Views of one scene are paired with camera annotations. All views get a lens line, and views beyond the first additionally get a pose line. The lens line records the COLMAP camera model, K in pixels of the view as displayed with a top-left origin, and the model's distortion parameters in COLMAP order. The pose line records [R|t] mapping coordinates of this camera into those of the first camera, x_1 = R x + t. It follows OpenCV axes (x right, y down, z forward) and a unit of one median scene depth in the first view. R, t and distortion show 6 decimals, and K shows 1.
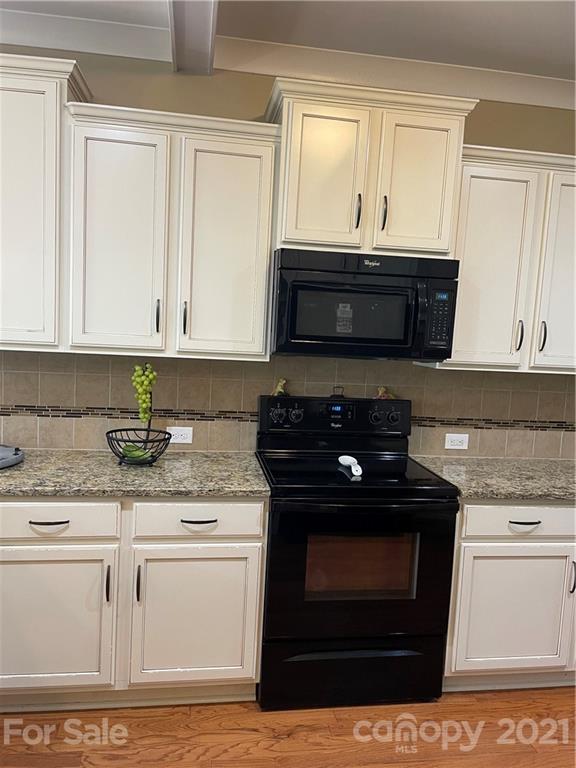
lens RADIAL K [[573.0, 0, 288.0], [0, 573.0, 386.2], [0, 0, 1]] dist [0.068266, -0.088527]
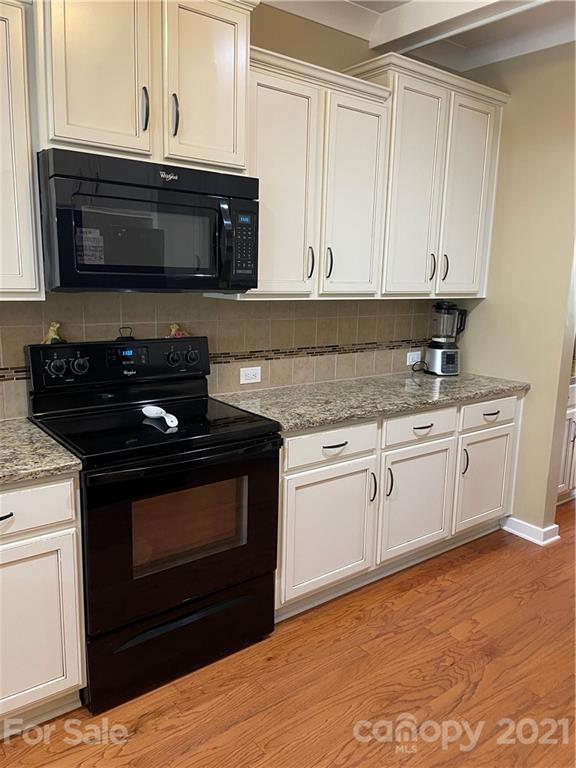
lens RADIAL K [[573.0, 0, 292.1], [0, 573.0, 383.7], [0, 0, 1]] dist [0.068266, -0.088527]
pose [[0.871178, -0.118844, 0.476366, -0.131097], [0.066757, 0.989923, 0.124880, -0.007224], [-0.486407, -0.076992, 0.870333, 0.150282]]
